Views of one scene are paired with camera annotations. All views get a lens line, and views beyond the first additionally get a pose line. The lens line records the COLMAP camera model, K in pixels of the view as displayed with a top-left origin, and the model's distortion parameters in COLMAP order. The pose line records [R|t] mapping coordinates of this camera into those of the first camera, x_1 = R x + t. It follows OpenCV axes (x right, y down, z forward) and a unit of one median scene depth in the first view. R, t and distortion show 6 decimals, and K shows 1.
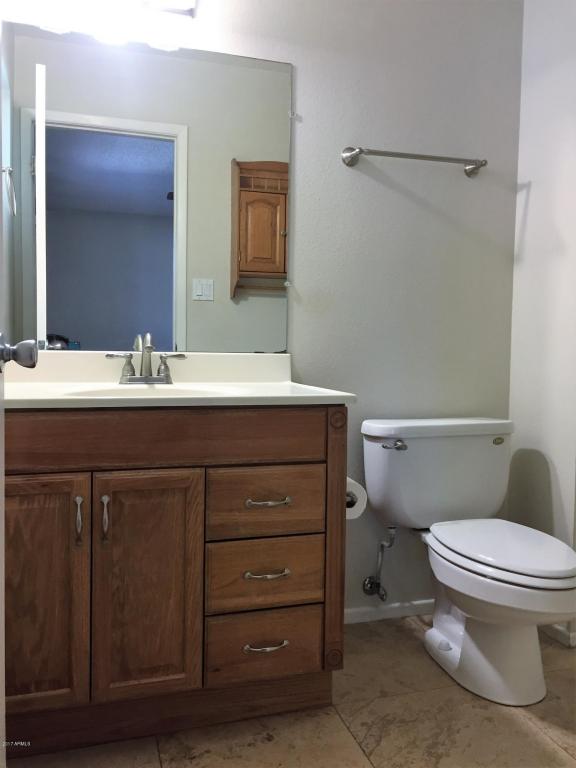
lens RADIAL K [[648.9, 0, 284.5], [0, 648.9, 385.4], [0, 0, 1]] dist [0.070190, -0.083938]
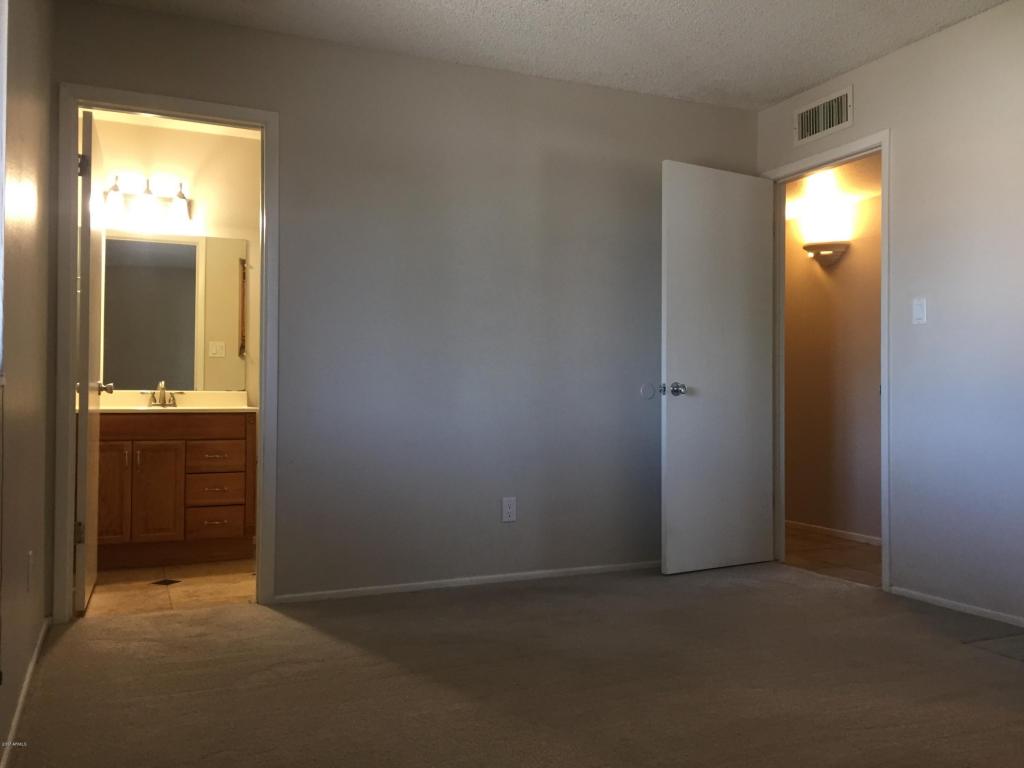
lens RADIAL K [[865.2, 0, 517.6], [0, 865.2, 383.0], [0, 0, 1]] dist [0.070190, -0.083938]
pose [[0.991340, -0.009902, 0.130949, 0.598622], [0.019757, 0.997050, -0.074173, 0.168881], [-0.129828, 0.076118, 0.988611, -2.064155]]
